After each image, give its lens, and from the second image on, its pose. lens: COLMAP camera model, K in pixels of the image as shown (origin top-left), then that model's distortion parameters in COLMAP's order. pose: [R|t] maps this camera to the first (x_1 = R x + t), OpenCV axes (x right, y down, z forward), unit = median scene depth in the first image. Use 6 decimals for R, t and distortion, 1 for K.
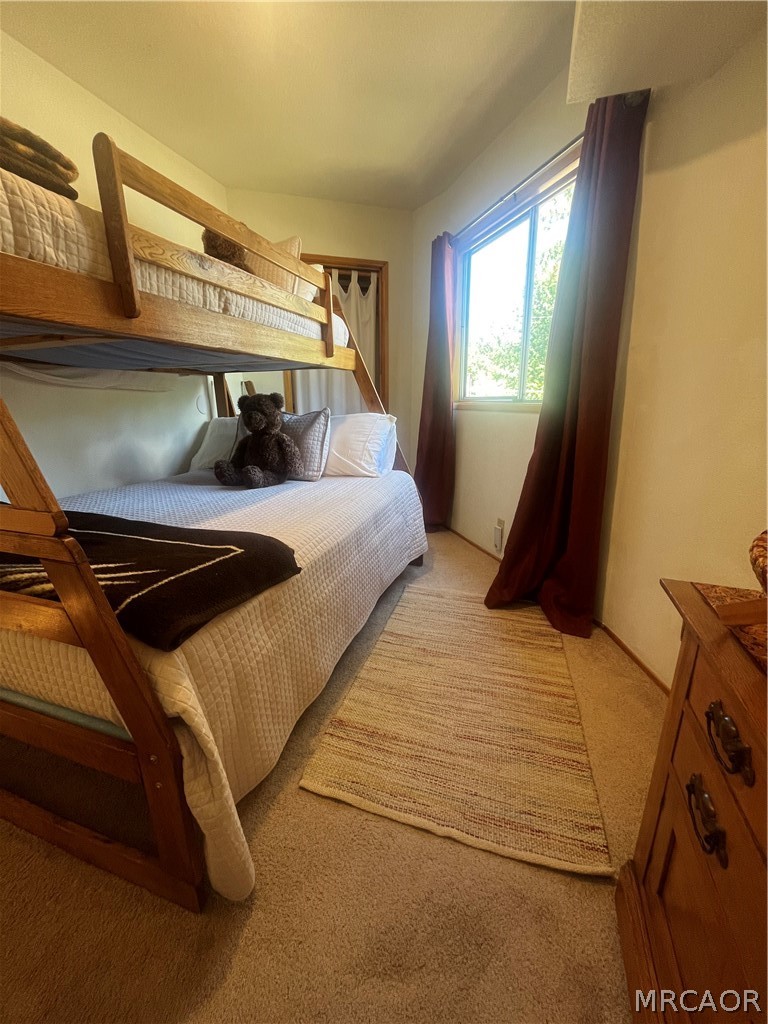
lens RADIAL K [[412.6, 0, 384.0], [0, 412.6, 512.0], [0, 0, 1]] dist [-0.001799, -0.000024]
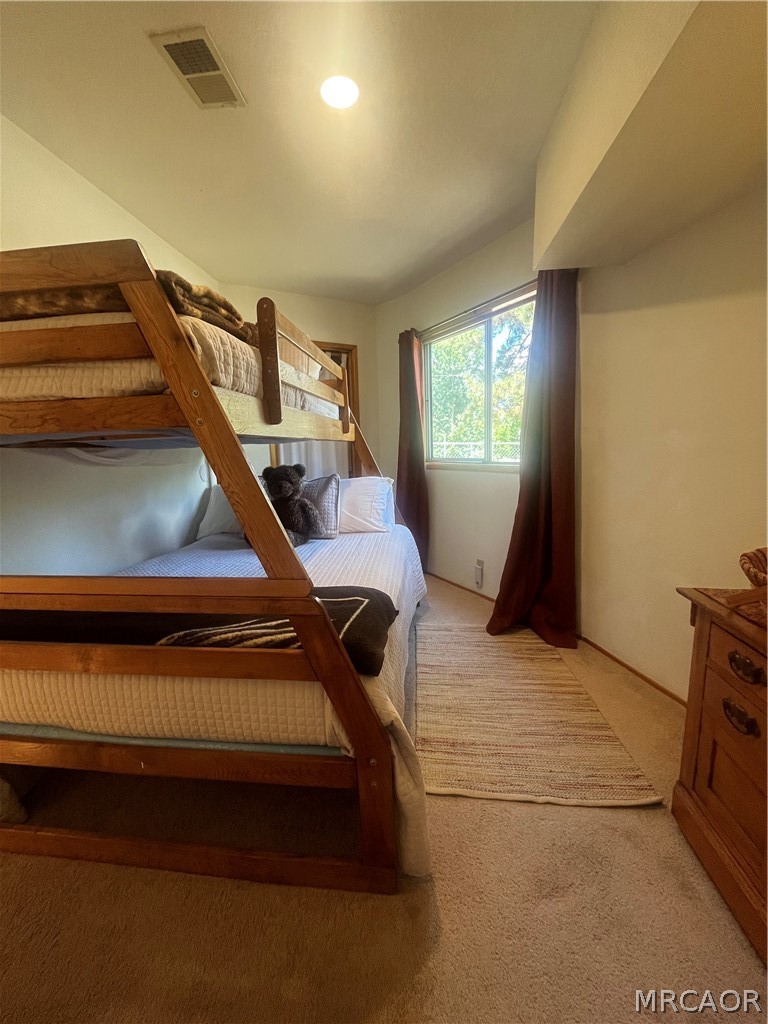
lens RADIAL K [[412.6, 0, 384.0], [0, 412.6, 512.0], [0, 0, 1]] dist [-0.001799, -0.000024]
pose [[0.977042, -0.054052, 0.206076, -0.304969], [0.076942, 0.991520, -0.104729, -0.021462], [-0.198668, 0.118180, 0.972915, -0.156623]]
